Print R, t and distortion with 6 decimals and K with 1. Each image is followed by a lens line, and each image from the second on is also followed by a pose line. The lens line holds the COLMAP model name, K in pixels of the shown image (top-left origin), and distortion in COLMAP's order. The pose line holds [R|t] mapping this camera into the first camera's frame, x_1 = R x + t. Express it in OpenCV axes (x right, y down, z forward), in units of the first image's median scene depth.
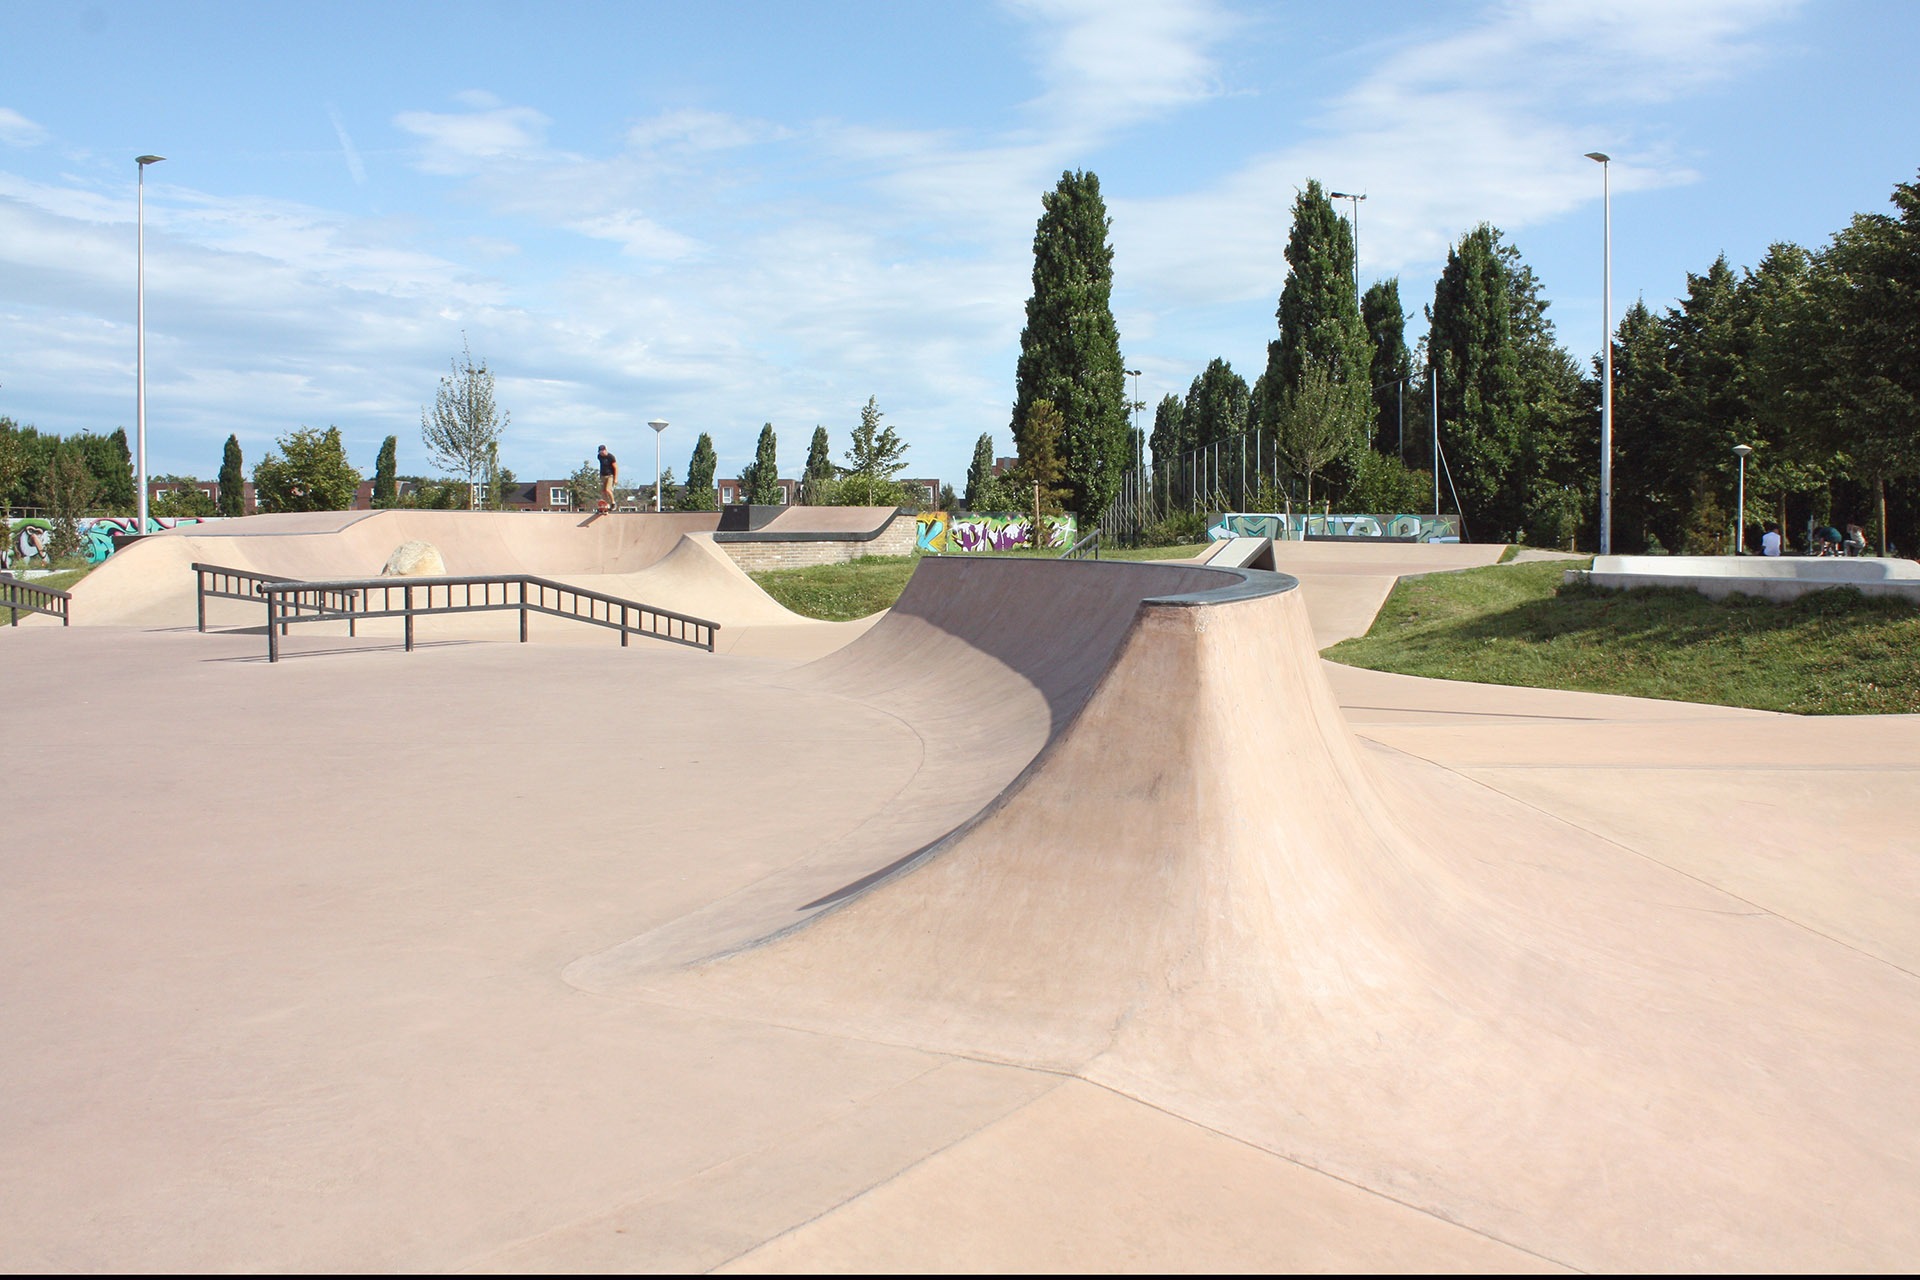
lens RADIAL K [[1751.9, 0, 1026.7], [0, 1751.9, 560.4], [0, 0, 1]] dist [-0.147331, 0.083867]
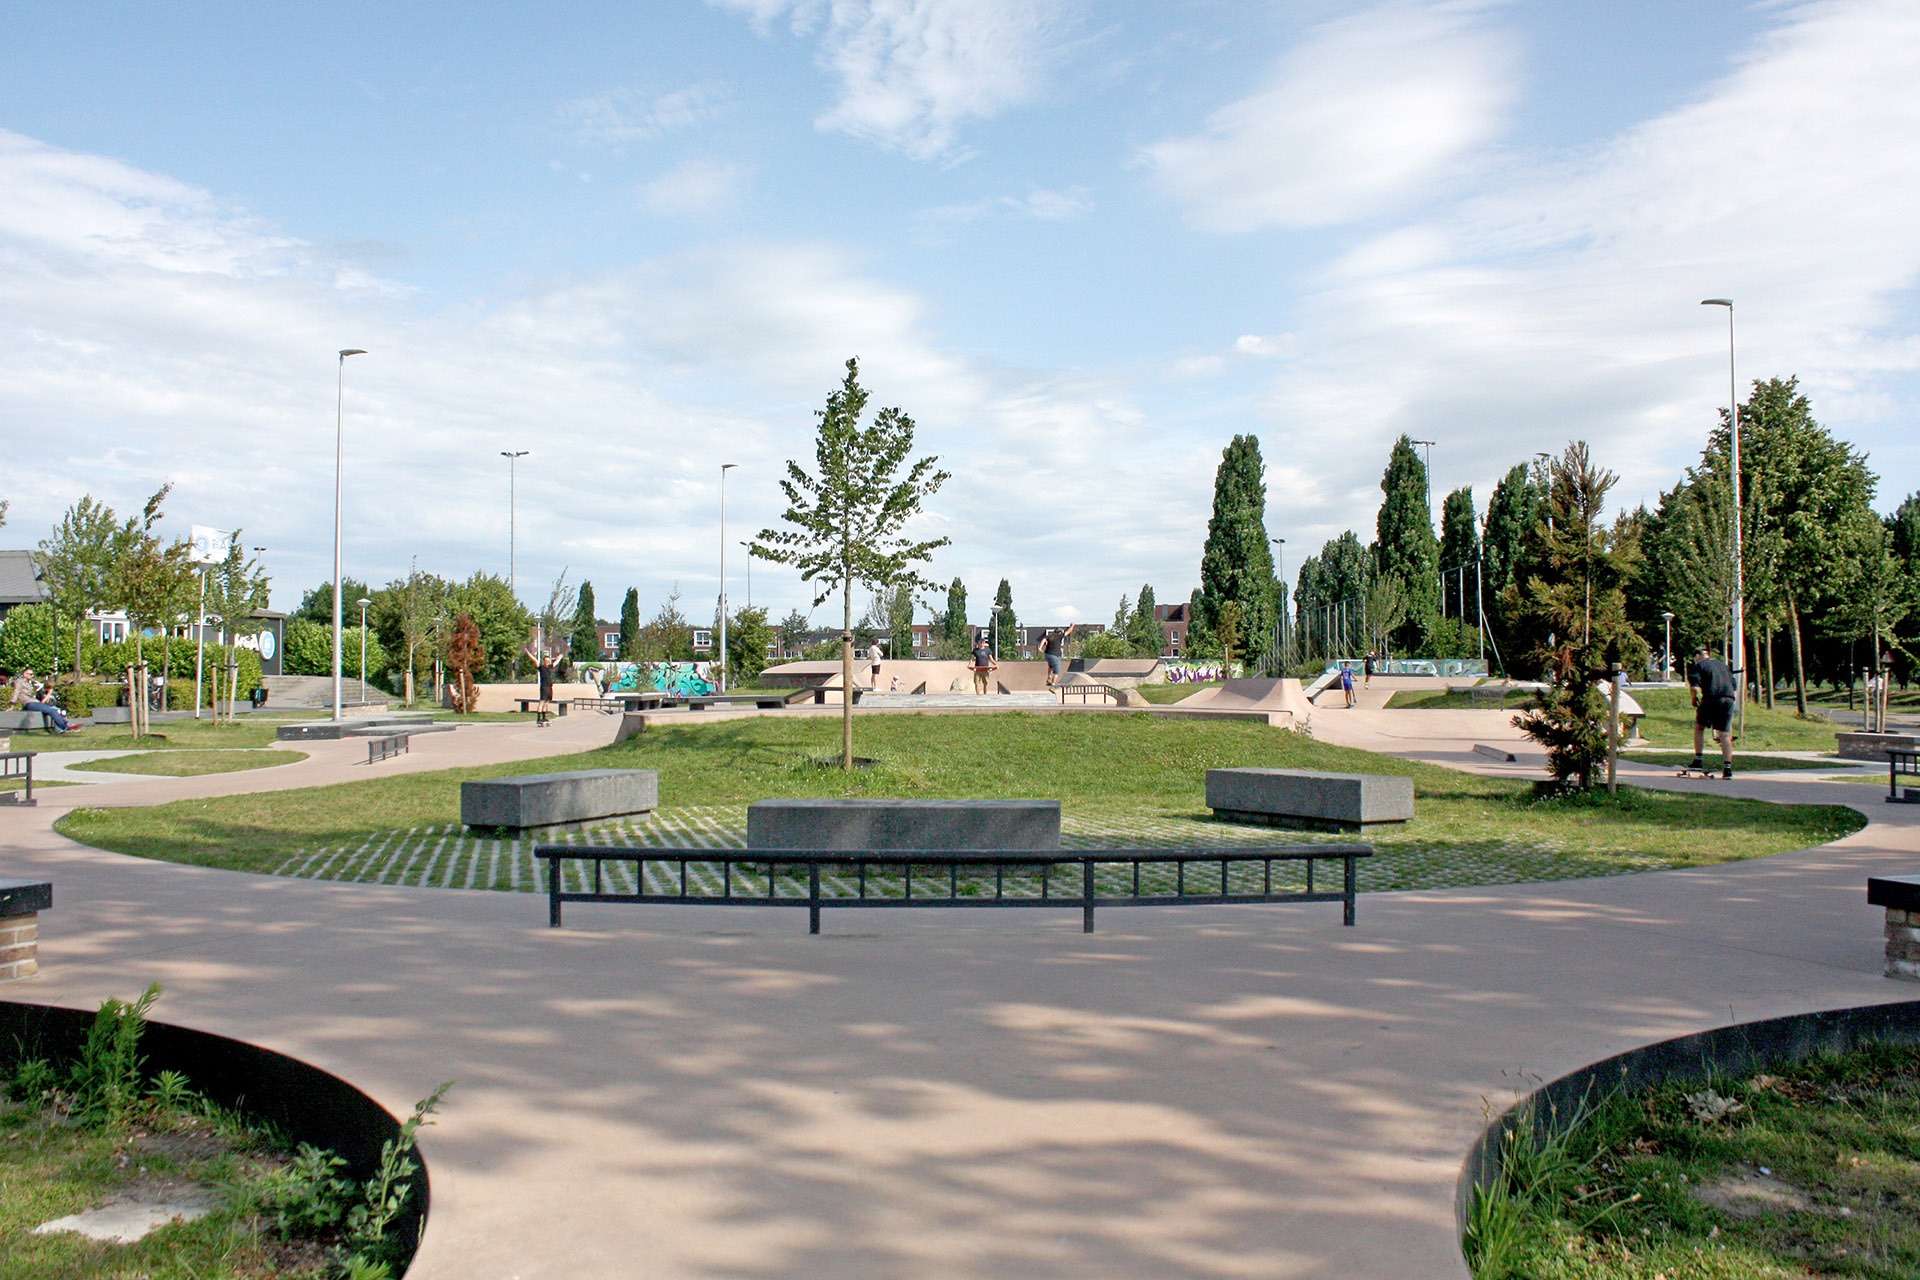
lens RADIAL K [[1725.1, 0, 967.4], [0, 1725.1, 638.6], [0, 0, 1]] dist [-0.113791, -0.002778]
pose [[0.992970, -0.002682, -0.118340, -0.032029], [-0.001477, 0.999385, -0.035043, 0.008084], [0.118361, 0.034971, 0.992355, -0.516982]]
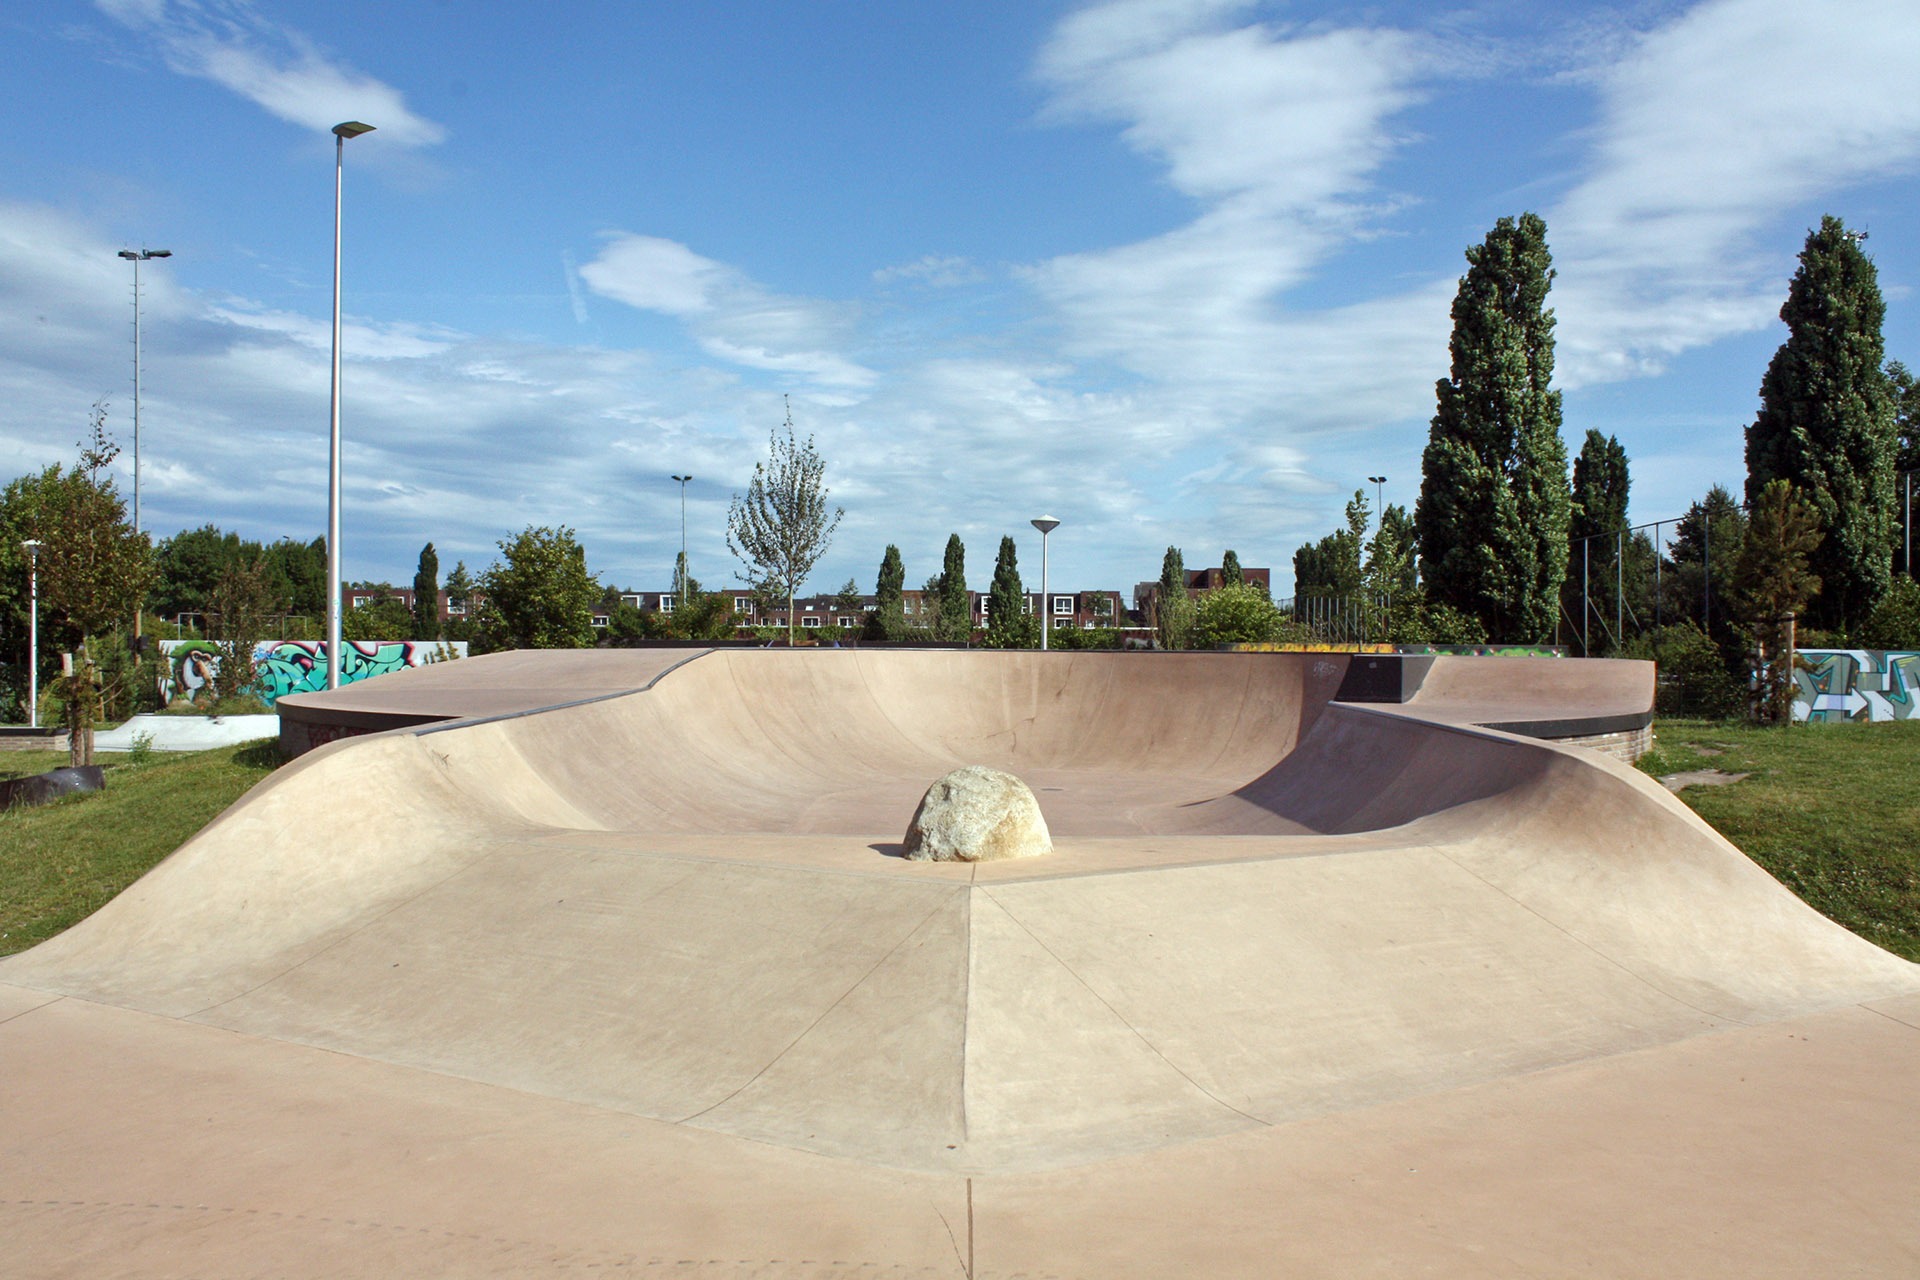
lens RADIAL K [[1654.5, 0, 977.6], [0, 1654.5, 631.8], [0, 0, 1]] dist [-0.065497, 0.049650]
pose [[0.993935, 0.007232, -0.109730, -0.125979], [-0.009527, 0.999746, -0.020411, -0.014815], [0.109555, 0.021333, 0.993752, 0.241728]]
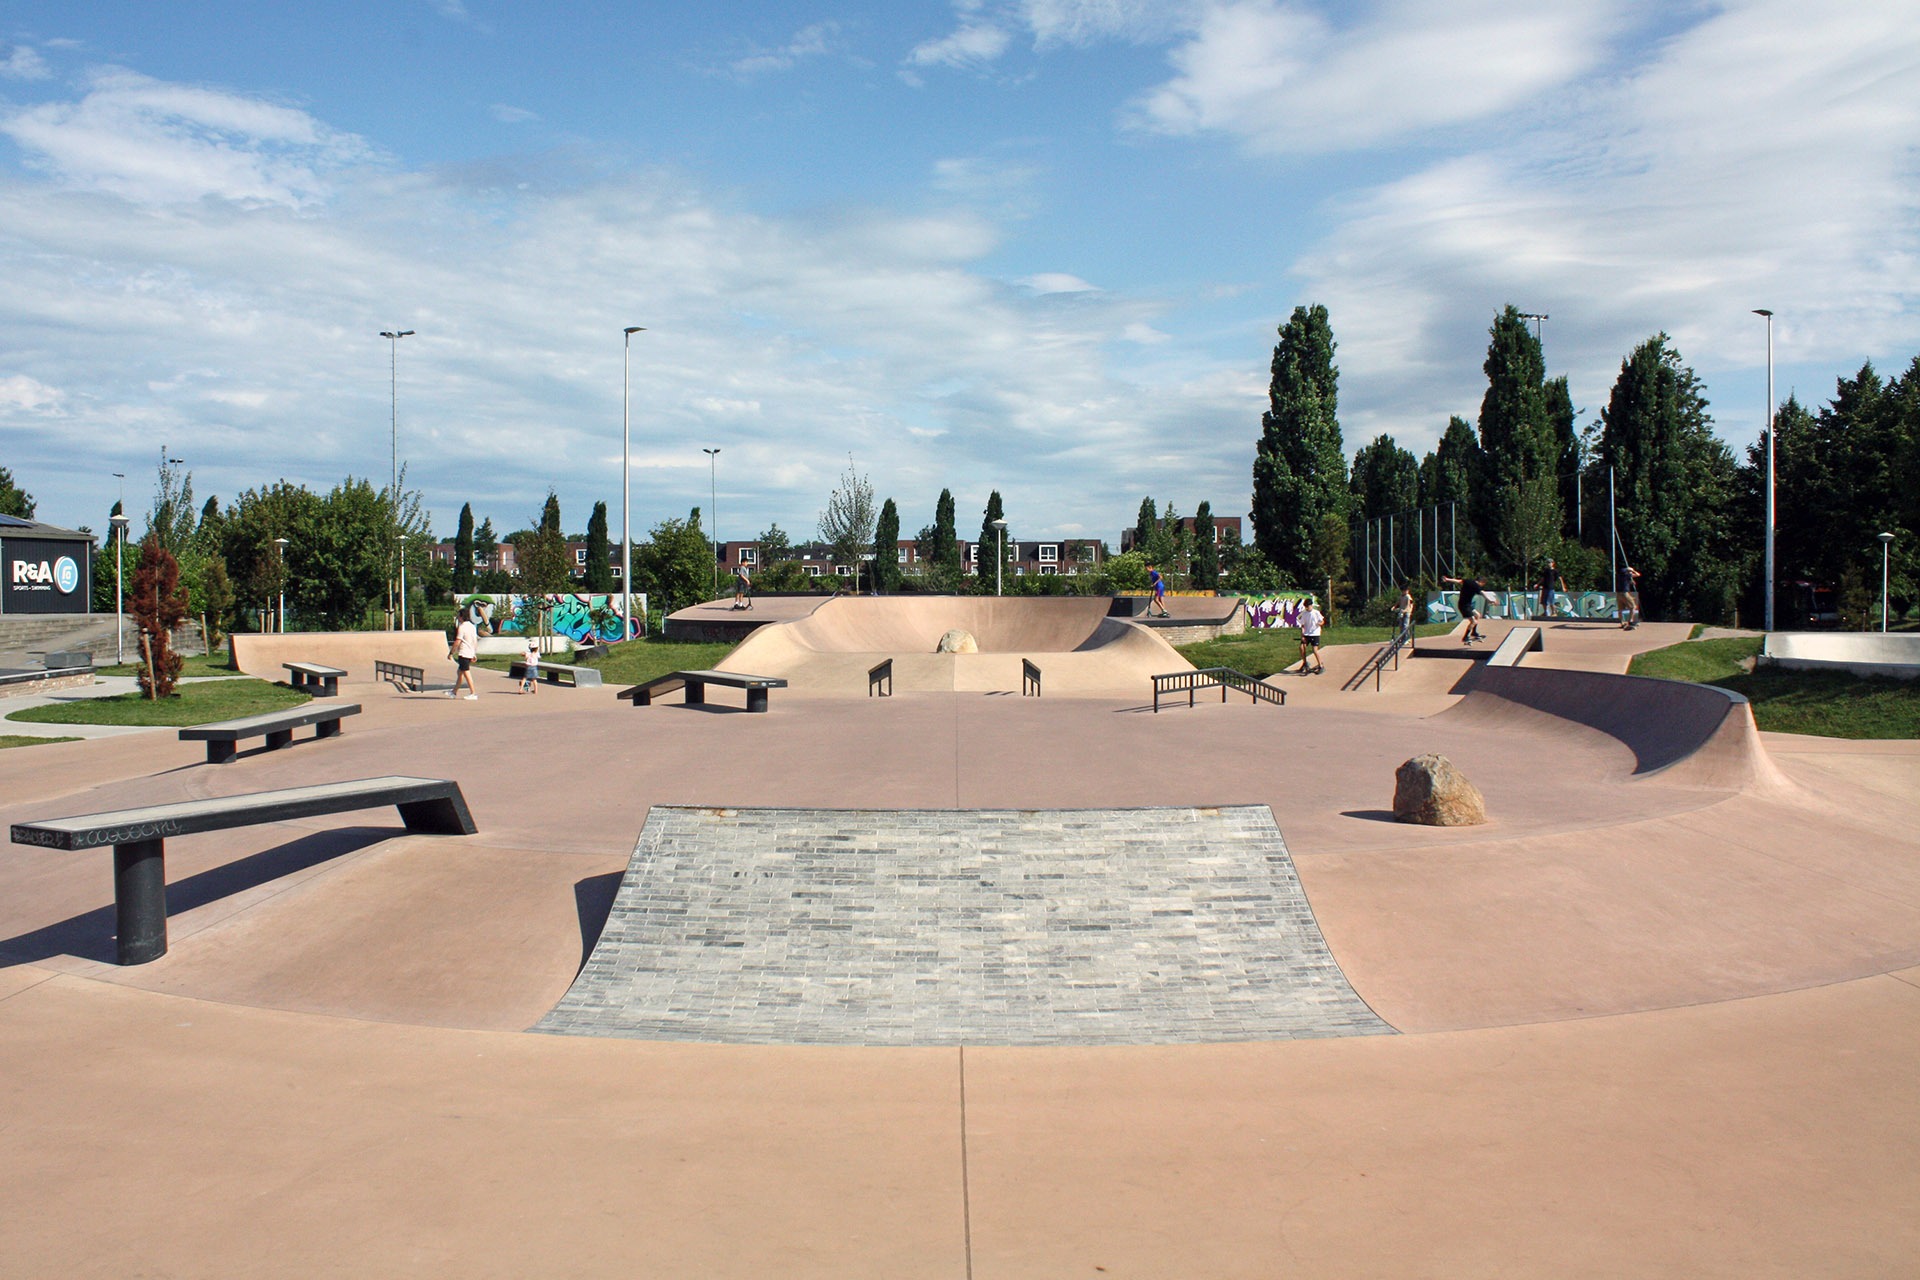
lens RADIAL K [[1701.0, 0, 934.5], [0, 1701.0, 584.5], [0, 0, 1]] dist [-0.111031, 0.052243]
pose [[0.991492, -0.000260, -0.130170, -0.074268], [-0.001811, 0.999874, -0.015788, -0.010962], [0.130157, 0.015889, 0.991366, -0.185692]]
